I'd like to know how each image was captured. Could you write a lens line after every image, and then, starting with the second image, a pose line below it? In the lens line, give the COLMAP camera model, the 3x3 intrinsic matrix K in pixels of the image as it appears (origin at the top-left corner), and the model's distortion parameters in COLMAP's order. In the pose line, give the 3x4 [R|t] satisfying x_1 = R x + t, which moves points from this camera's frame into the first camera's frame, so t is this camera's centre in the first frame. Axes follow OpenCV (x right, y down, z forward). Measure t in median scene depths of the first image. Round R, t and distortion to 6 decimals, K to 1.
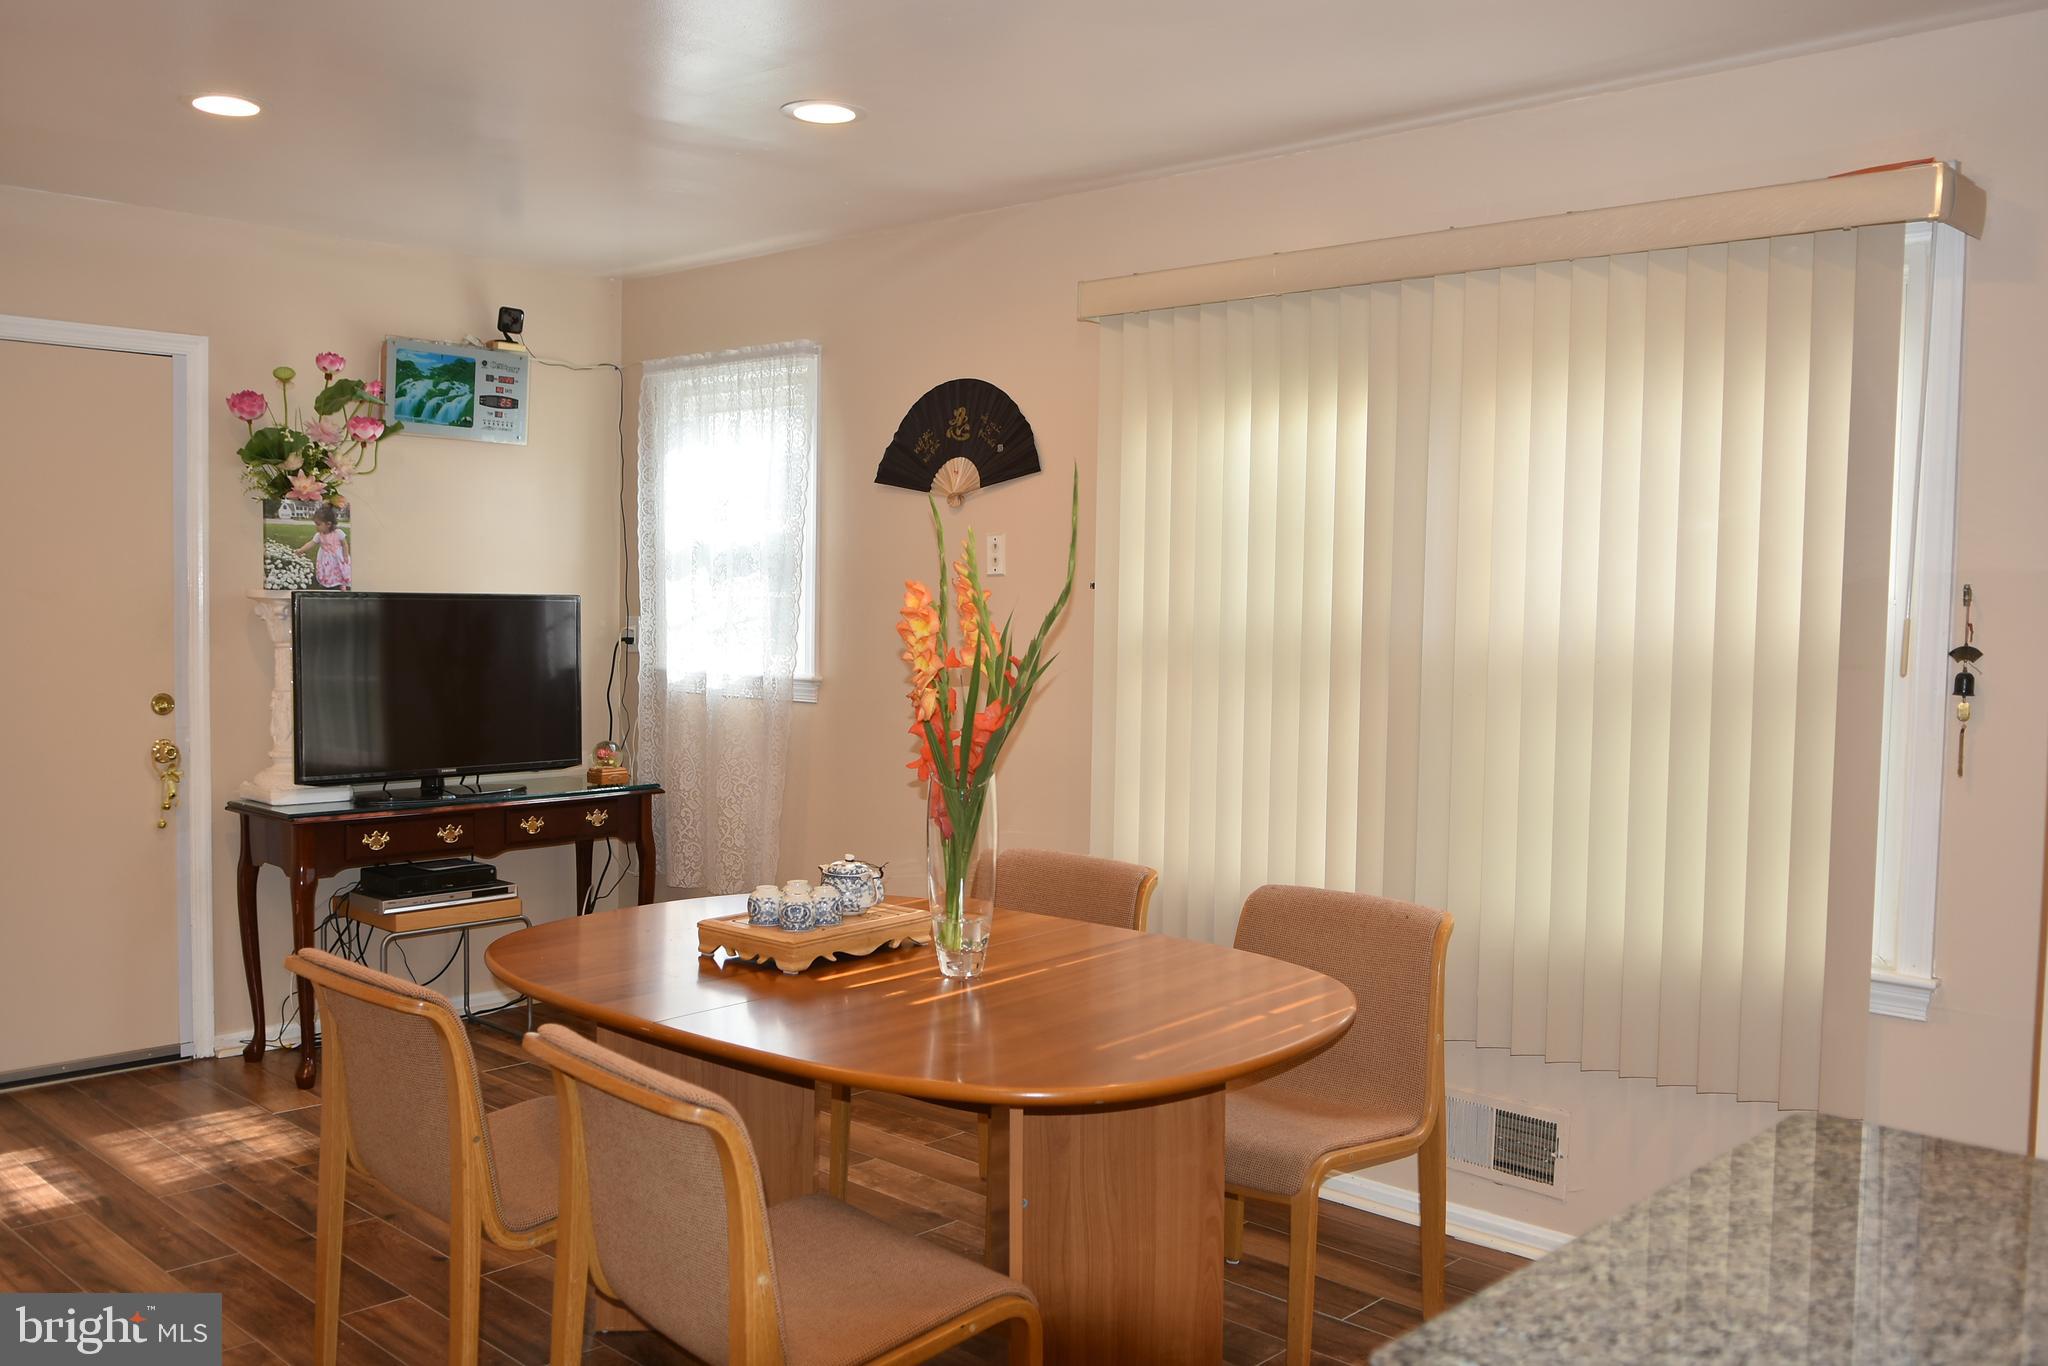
lens RADIAL K [[1736.3, 0, 1026.2], [0, 1736.3, 681.3], [0, 0, 1]] dist [-0.028507, -0.013352]
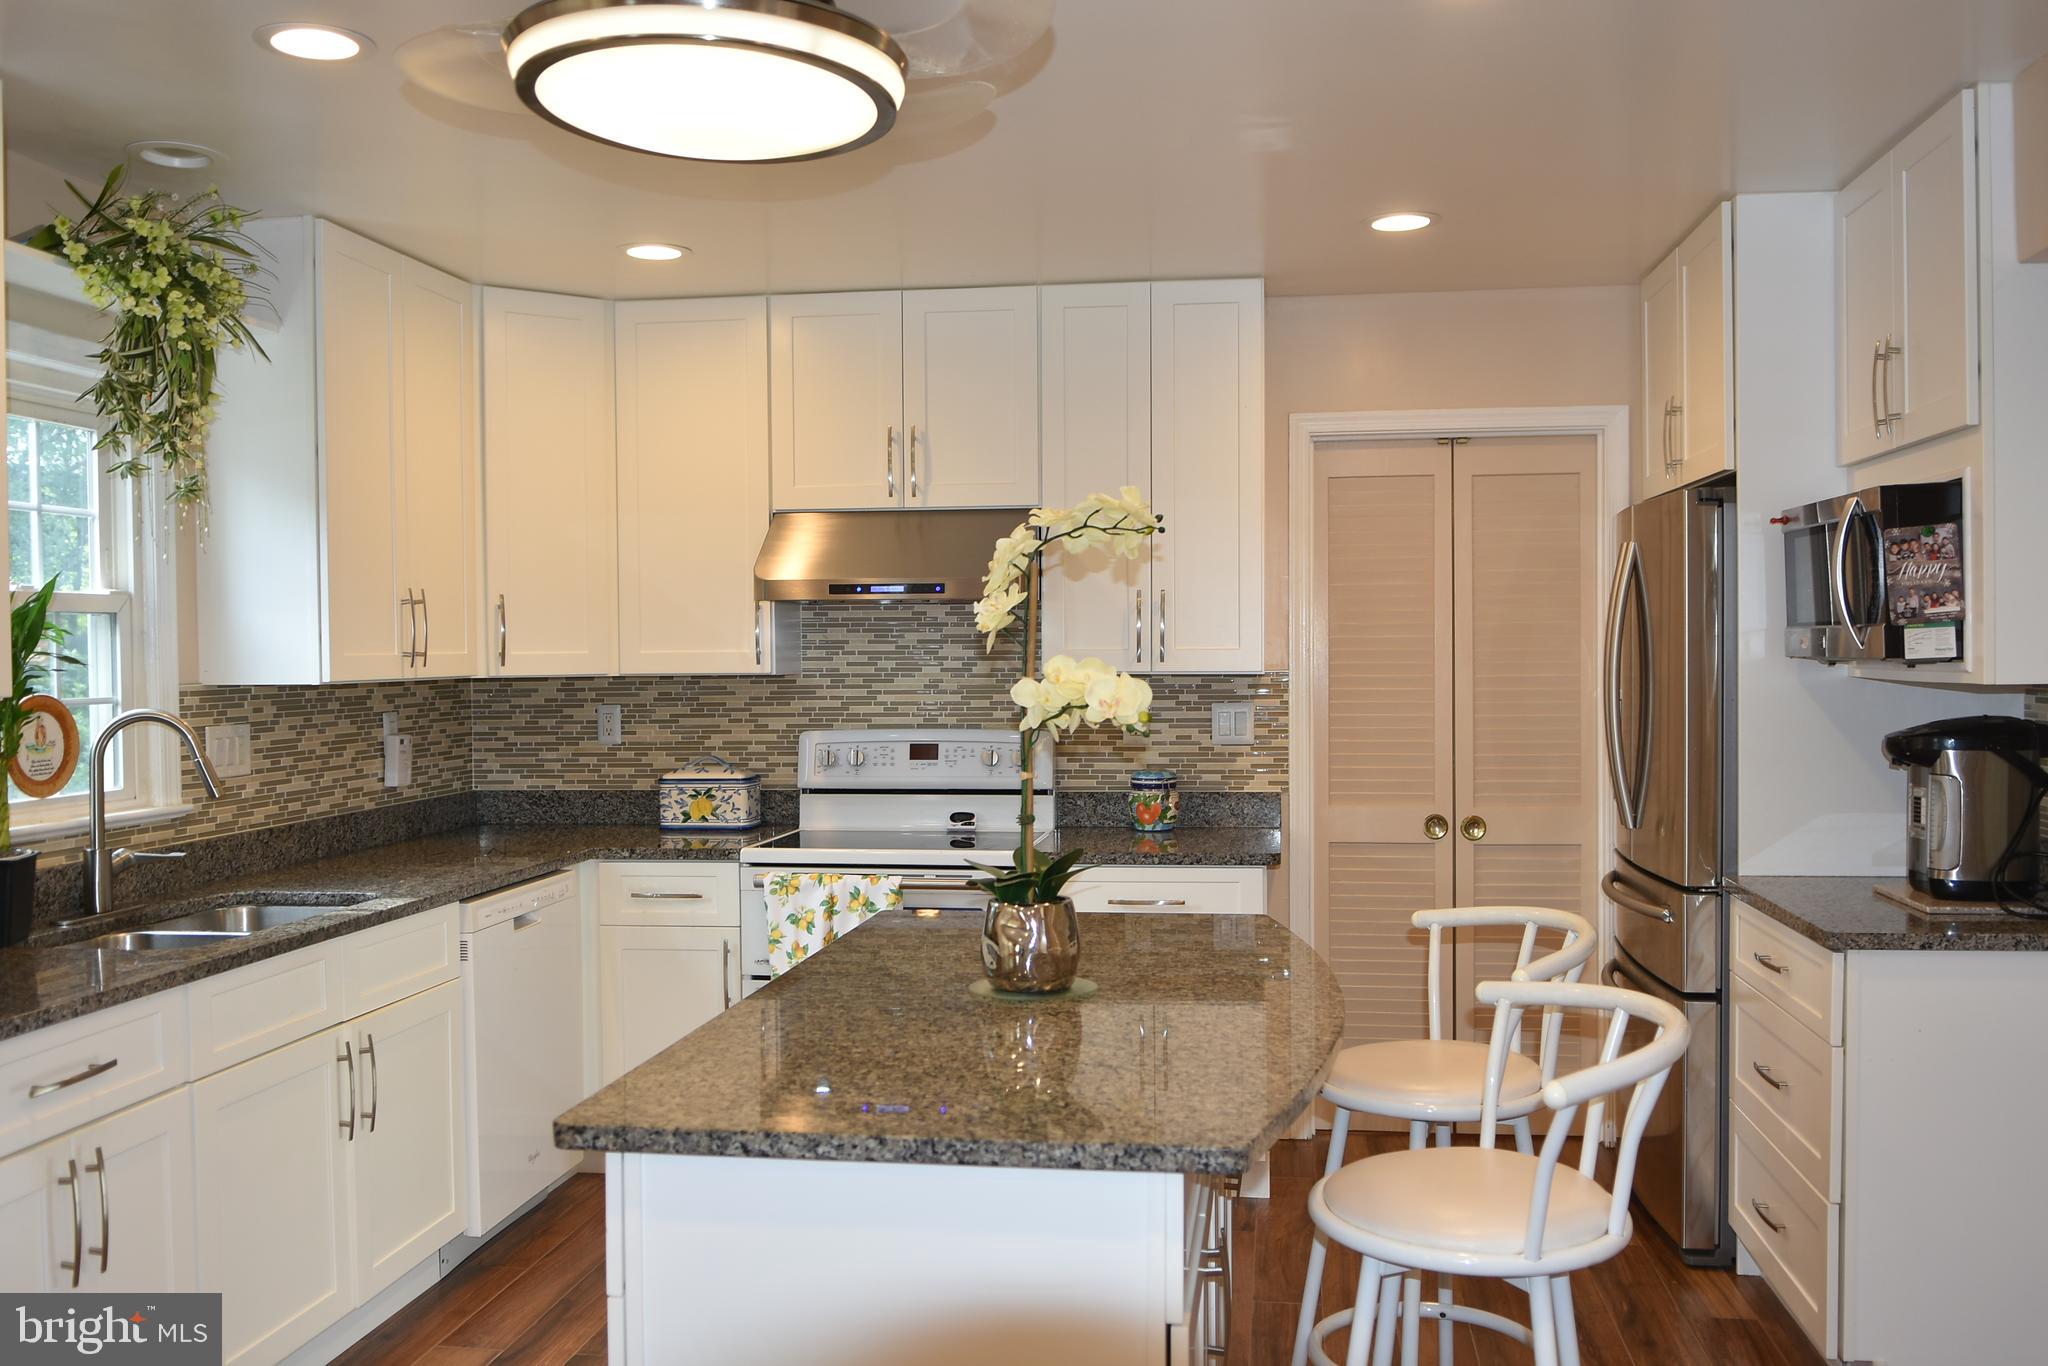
lens RADIAL K [[1736.3, 0, 1037.4], [0, 1736.3, 692.0], [0, 0, 1]] dist [-0.028507, -0.013352]
pose [[-0.581001, -0.030852, 0.813318, -0.224636], [0.041117, 0.996893, 0.067188, -0.034341], [-0.812864, 0.072477, -0.577927, 0.463888]]
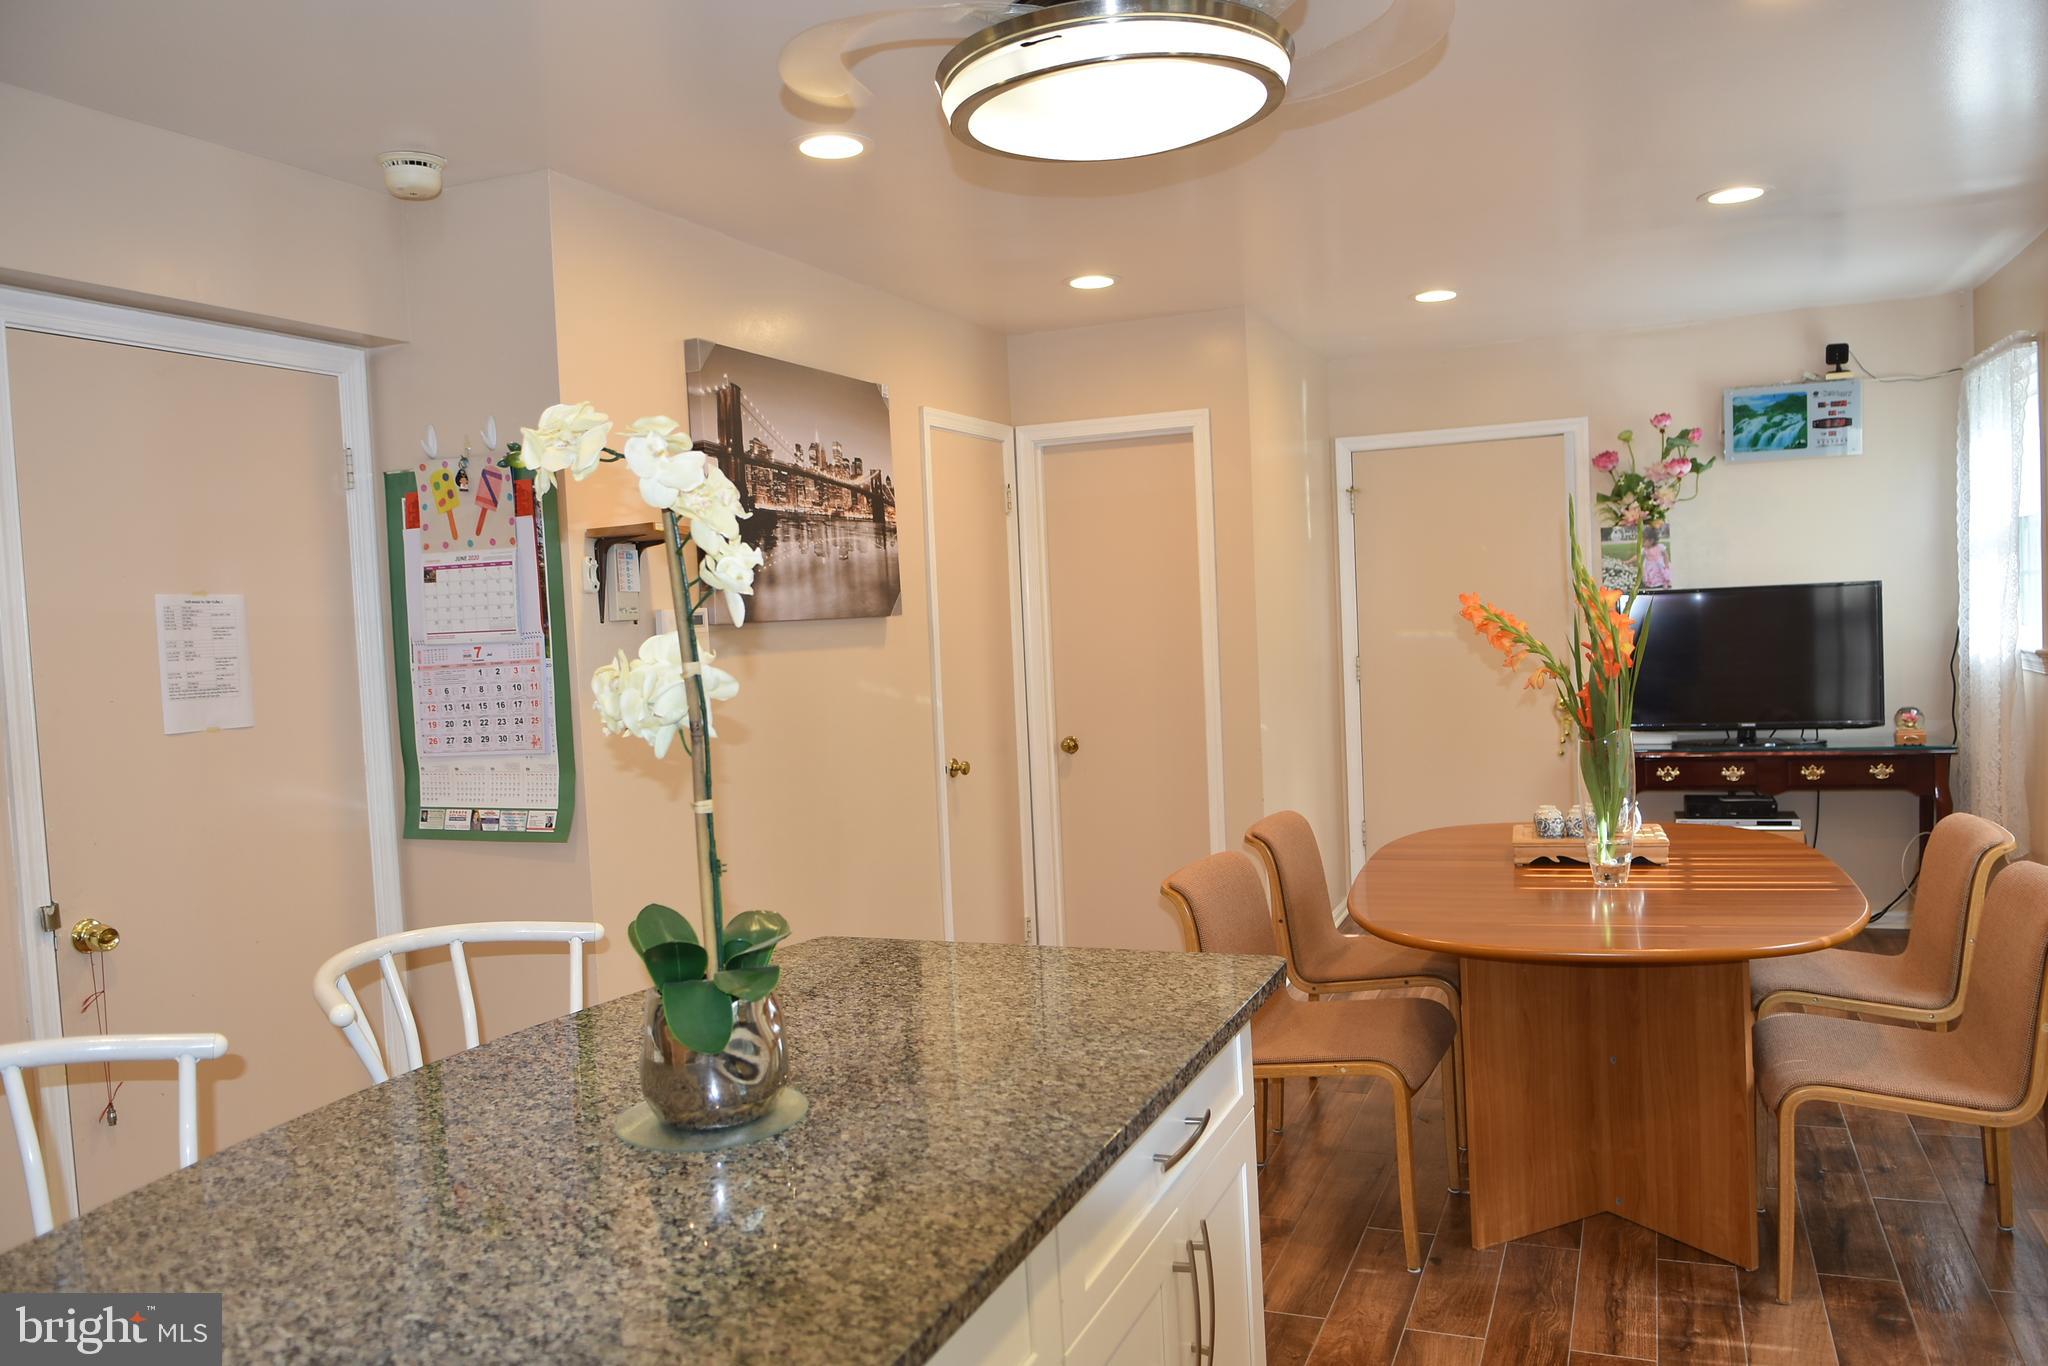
lens RADIAL K [[1511.0, 0, 1030.5], [0, 1511.0, 677.7], [0, 0, 1]] dist [-0.012636, -0.013425]
pose [[0.360227, 0.010454, -0.932806, 0.532163], [0.008397, 0.999860, 0.014448, -0.004069], [0.932827, -0.013037, 0.360089, 0.109994]]
